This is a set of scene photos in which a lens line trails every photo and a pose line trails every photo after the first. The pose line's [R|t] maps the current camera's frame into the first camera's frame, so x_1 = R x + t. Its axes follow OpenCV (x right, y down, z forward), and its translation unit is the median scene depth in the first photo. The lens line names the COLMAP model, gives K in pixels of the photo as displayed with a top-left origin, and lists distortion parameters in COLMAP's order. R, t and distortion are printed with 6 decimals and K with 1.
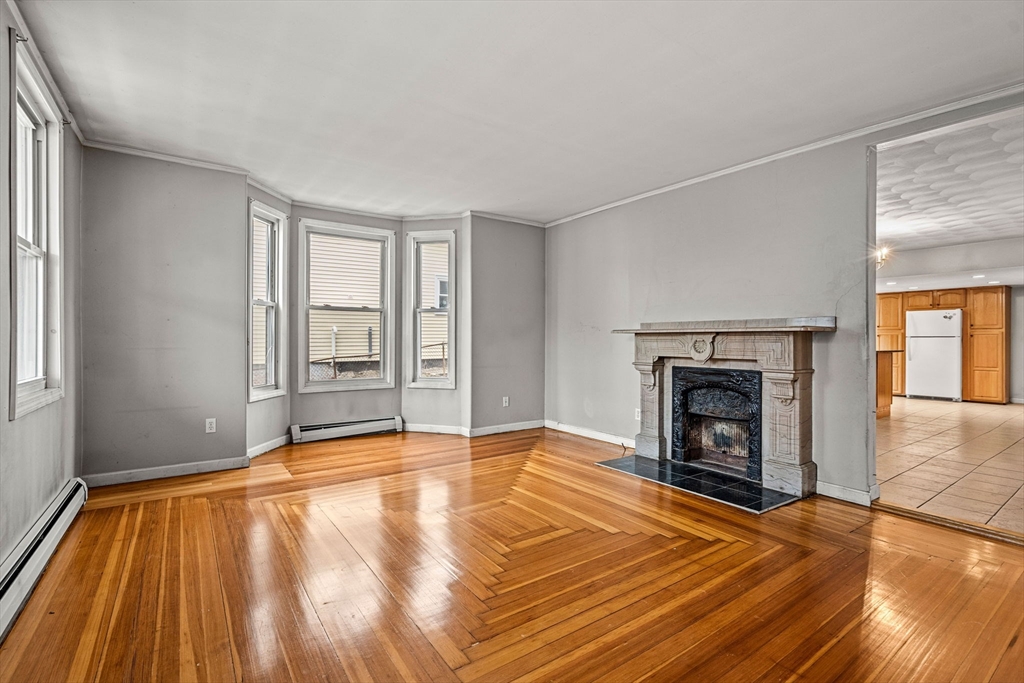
lens RADIAL K [[469.8, 0, 511.1], [0, 469.8, 339.2], [0, 0, 1]] dist [-0.001586, 0.000628]
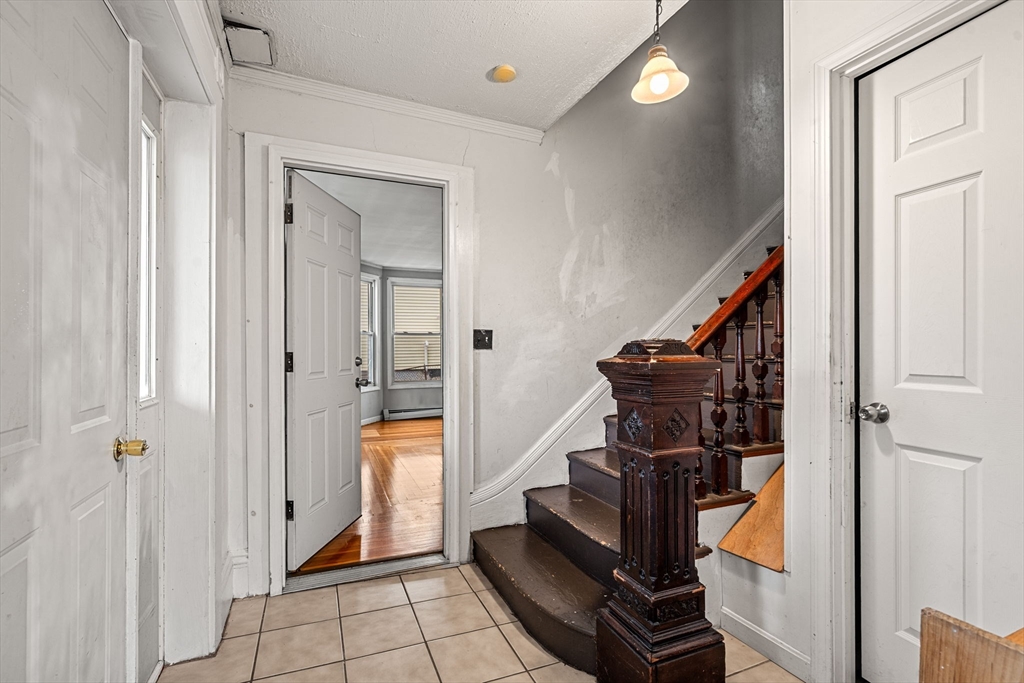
lens RADIAL K [[469.8, 0, 511.1], [0, 469.8, 339.2], [0, 0, 1]] dist [-0.001586, 0.000628]
pose [[0.976224, -0.016529, -0.216135, 0.297101], [0.013359, 0.999781, -0.016117, -0.021043], [0.216354, 0.012847, 0.976230, -0.453830]]
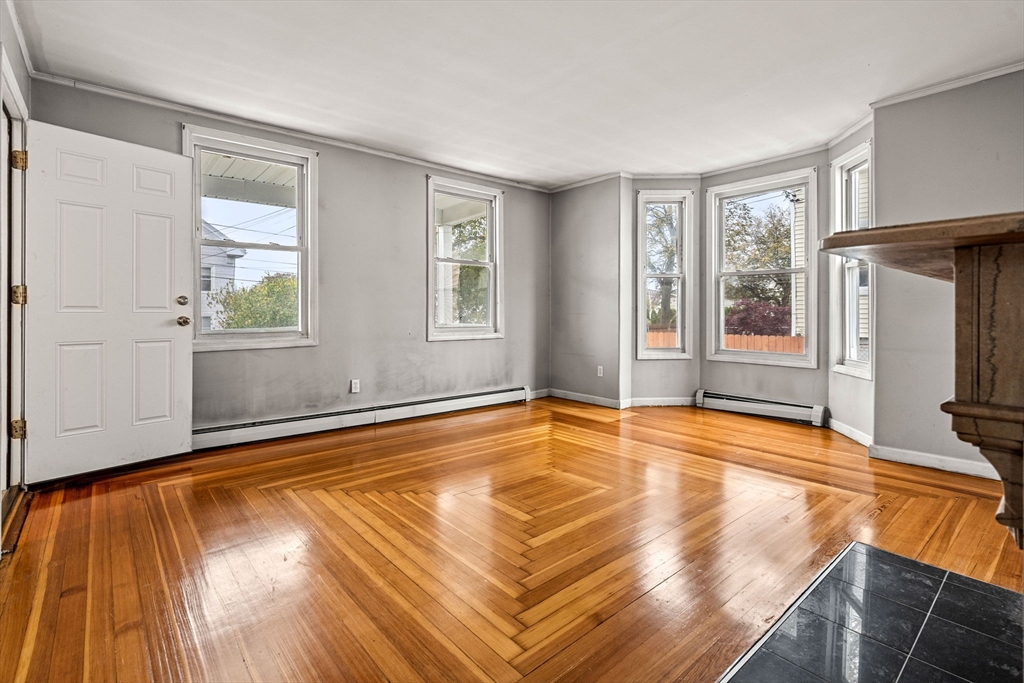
lens RADIAL K [[478.3, 0, 514.0], [0, 478.3, 308.1], [0, 0, 1]] dist [-0.002021, 0.000057]
pose [[0.097343, -0.010296, -0.995198, 0.557221], [0.000189, 0.999947, -0.010327, 0.013816], [0.995251, 0.000817, 0.097340, 0.490723]]
